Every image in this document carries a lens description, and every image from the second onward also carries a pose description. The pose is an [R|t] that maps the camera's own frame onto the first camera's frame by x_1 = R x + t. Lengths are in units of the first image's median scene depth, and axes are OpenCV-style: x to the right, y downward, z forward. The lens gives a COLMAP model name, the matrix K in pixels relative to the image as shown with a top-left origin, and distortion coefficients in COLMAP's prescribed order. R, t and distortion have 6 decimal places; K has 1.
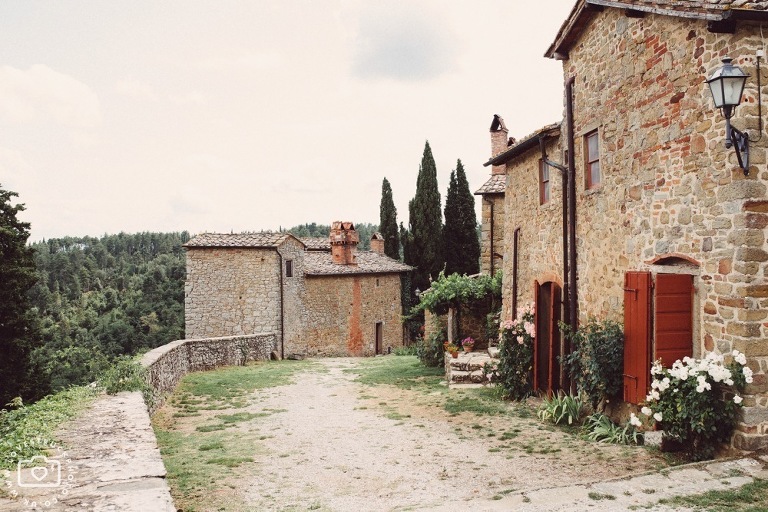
lens RADIAL K [[725.9, 0, 384.0], [0, 725.9, 256.0], [0, 0, 1]] dist [-0.034013, 0.026851]
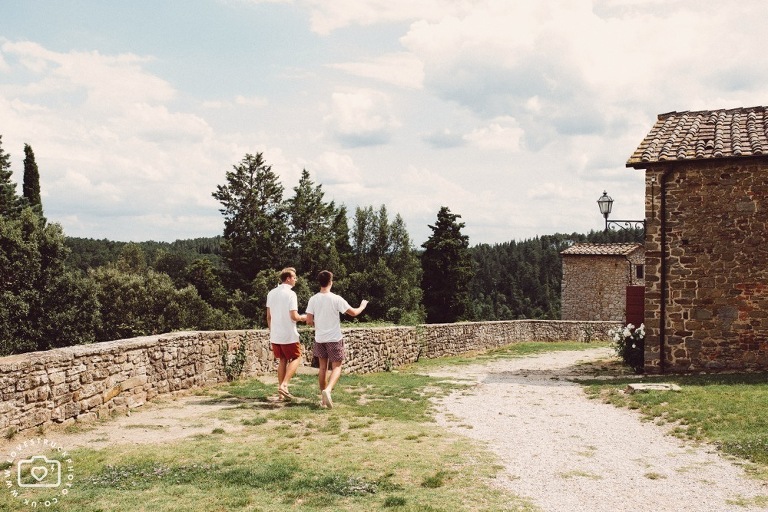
lens RADIAL K [[725.9, 0, 384.0], [0, 725.9, 256.0], [0, 0, 1]] dist [-0.034013, 0.026851]
pose [[0.792085, 0.006536, -0.610376, 0.255790], [-0.002220, 0.999967, 0.007827, -0.017110], [0.610407, -0.004845, 0.792073, -0.241055]]
